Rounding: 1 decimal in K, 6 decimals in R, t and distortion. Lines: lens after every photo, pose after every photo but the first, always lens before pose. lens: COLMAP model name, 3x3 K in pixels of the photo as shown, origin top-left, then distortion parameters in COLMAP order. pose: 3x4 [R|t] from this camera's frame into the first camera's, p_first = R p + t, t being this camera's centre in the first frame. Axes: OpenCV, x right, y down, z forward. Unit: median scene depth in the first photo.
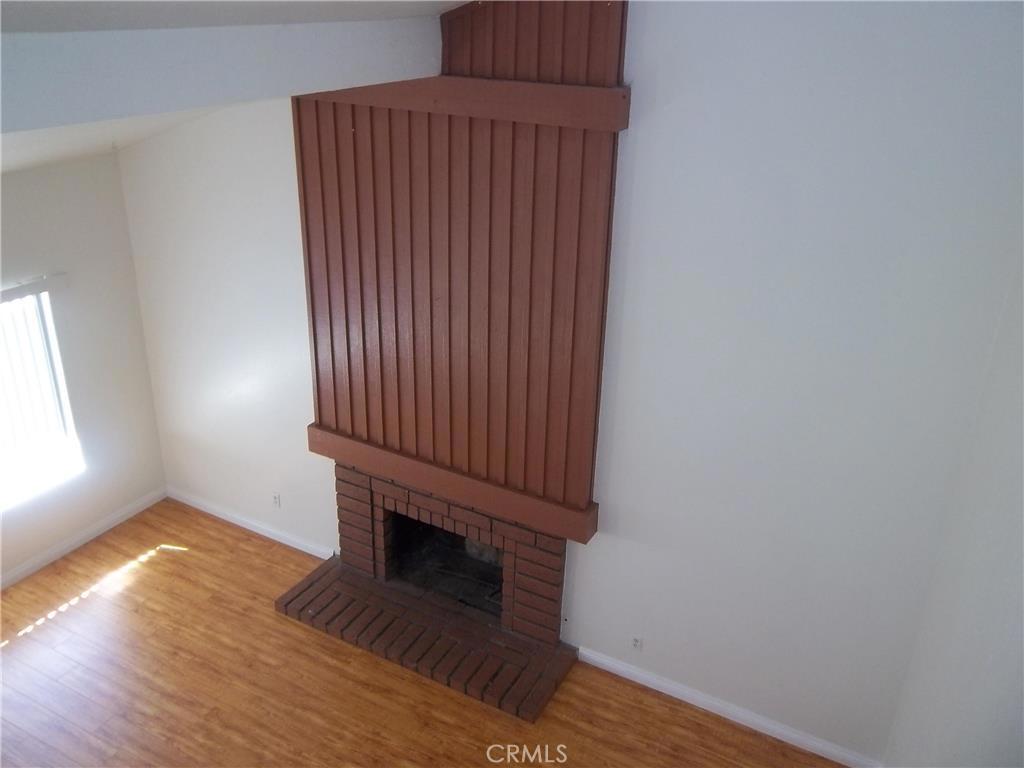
lens RADIAL K [[857.7, 0, 509.4], [0, 857.7, 377.0], [0, 0, 1]] dist [-0.020974, 0.050341]
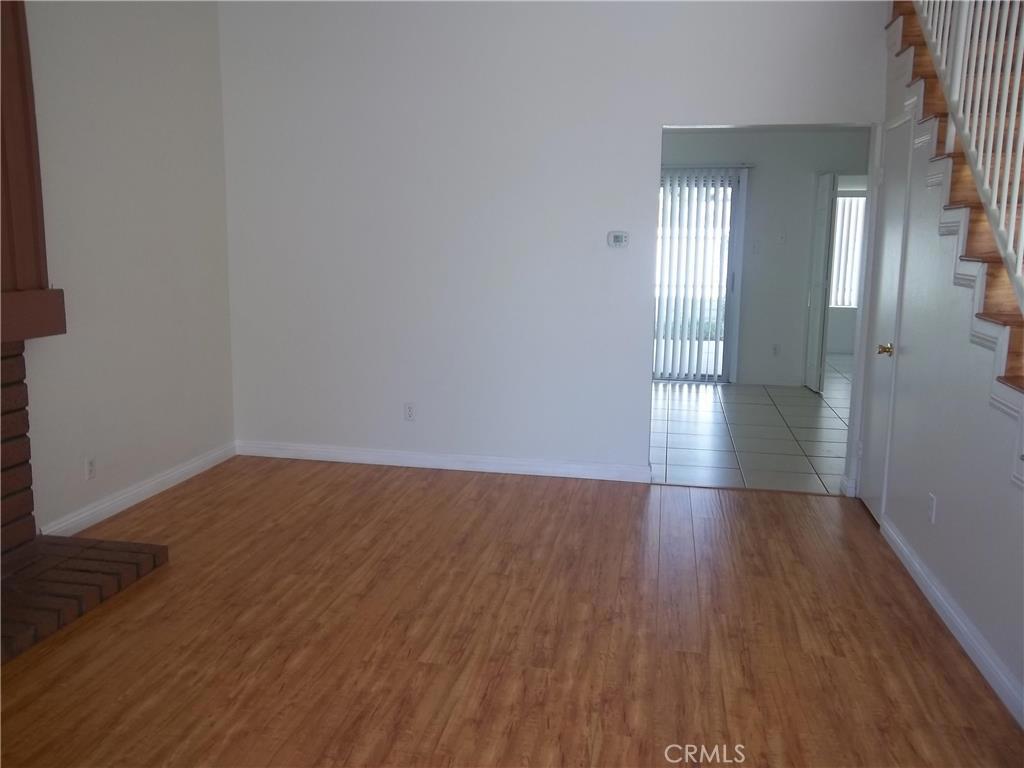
lens RADIAL K [[857.7, 0, 502.6], [0, 857.7, 384.5], [0, 0, 1]] dist [-0.020974, 0.050341]
pose [[-0.316184, -0.179880, 0.931488, -0.702570], [0.374991, 0.878206, 0.296877, 0.144123], [-0.871441, 0.443168, -0.210222, 0.781953]]
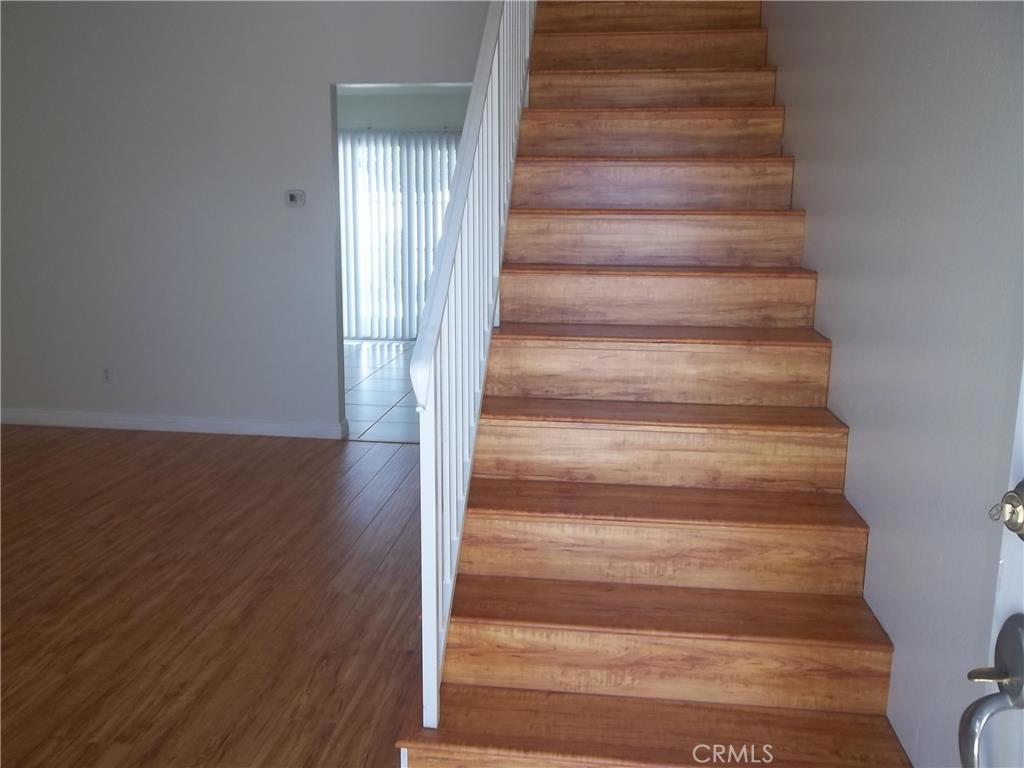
lens RADIAL K [[857.7, 0, 504.6], [0, 857.7, 378.5], [0, 0, 1]] dist [-0.020974, 0.050341]
pose [[-0.388350, -0.199941, 0.899560, -0.820249], [0.365258, 0.862823, 0.349461, 0.256339], [-0.846033, 0.464285, -0.262047, 0.548415]]
